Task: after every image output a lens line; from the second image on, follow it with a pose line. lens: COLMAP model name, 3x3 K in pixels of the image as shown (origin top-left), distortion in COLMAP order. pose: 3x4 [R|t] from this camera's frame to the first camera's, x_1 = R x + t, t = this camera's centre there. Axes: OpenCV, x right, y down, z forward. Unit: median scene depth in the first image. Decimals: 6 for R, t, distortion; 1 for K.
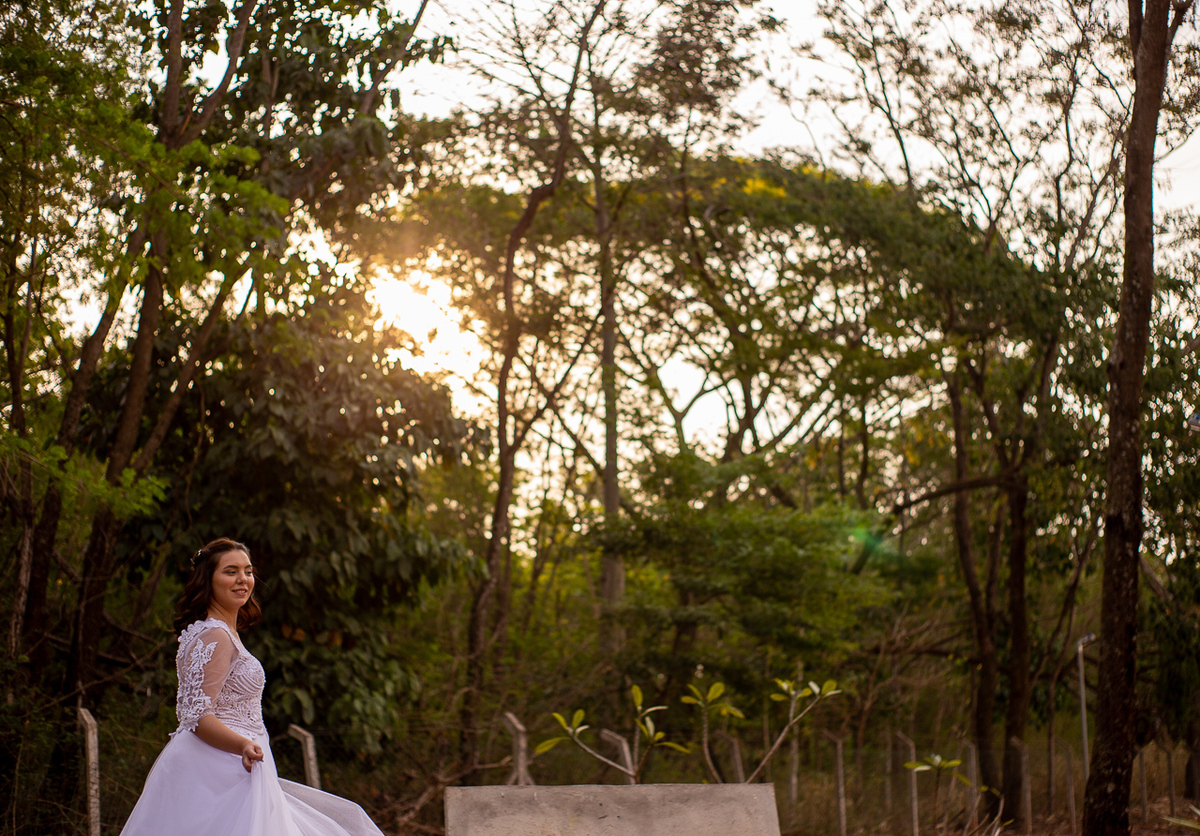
lens RADIAL K [[1806.7, 0, 599.2], [0, 1806.7, 410.3], [0, 0, 1]] dist [-0.079611, 0.000000]
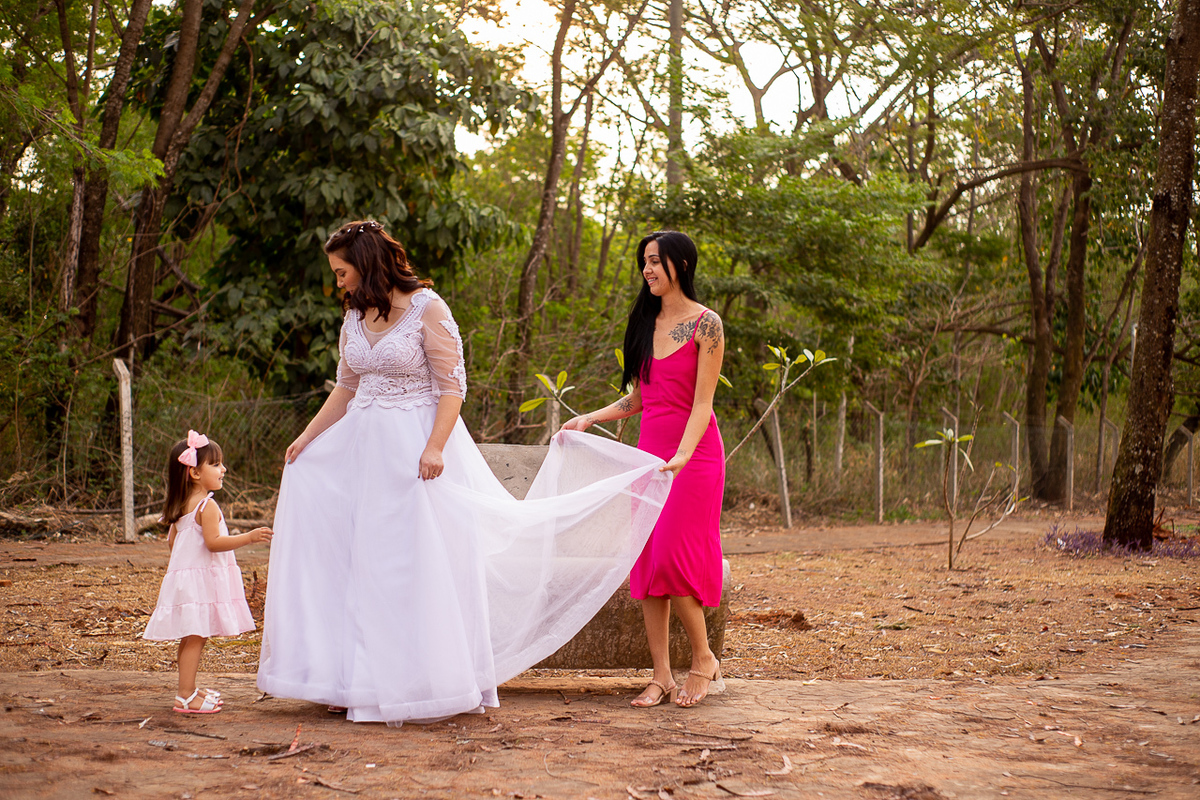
lens RADIAL K [[1702.1, 0, 591.8], [0, 1702.1, 407.7], [0, 0, 1]] dist [-0.093663, 0.000000]
pose [[0.997263, 0.031201, -0.067030, 0.028688], [-0.018557, 0.983205, 0.181561, 0.007896], [0.071569, -0.179821, 0.981092, 0.039281]]
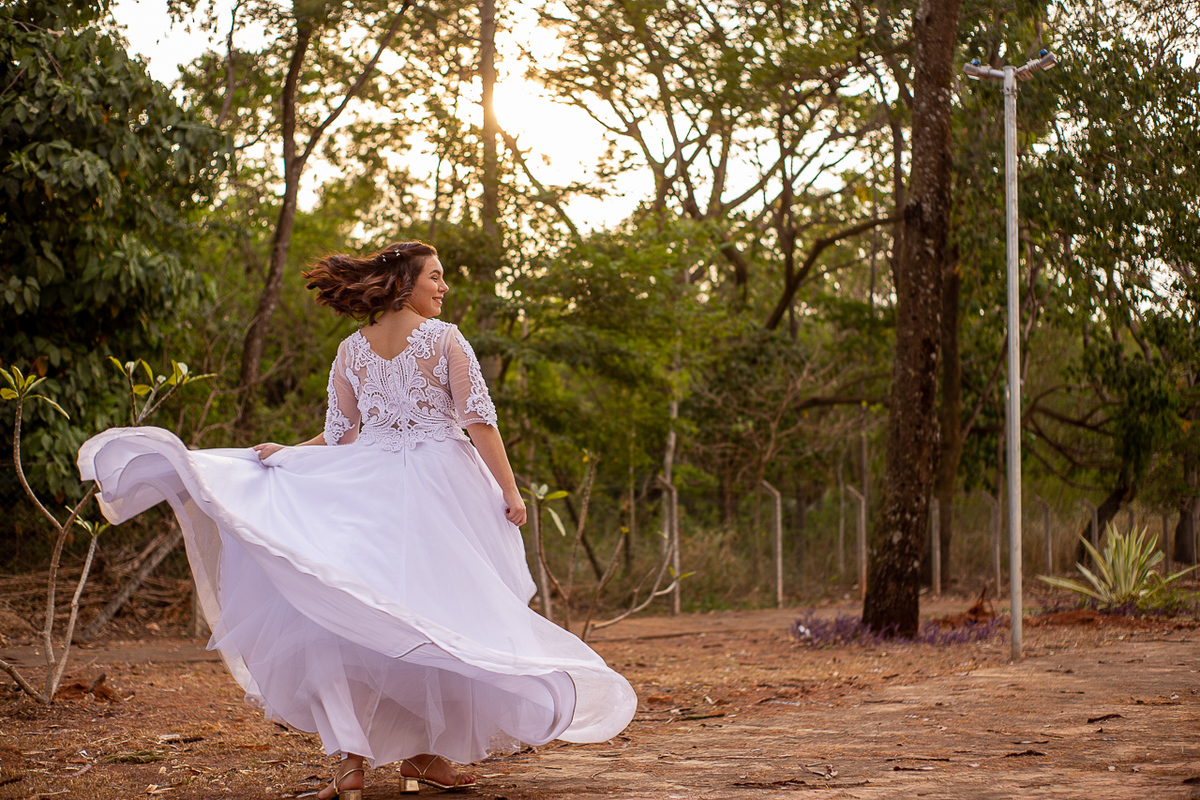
lens RADIAL K [[1702.1, 0, 562.3], [0, 1702.1, 372.1], [0, 0, 1]] dist [-0.093663, 0.000000]
pose [[0.993943, -0.004360, -0.109809, 0.146975], [0.015274, 0.994995, 0.098751, 0.038249], [0.108829, -0.099830, 0.989035, 0.150669]]
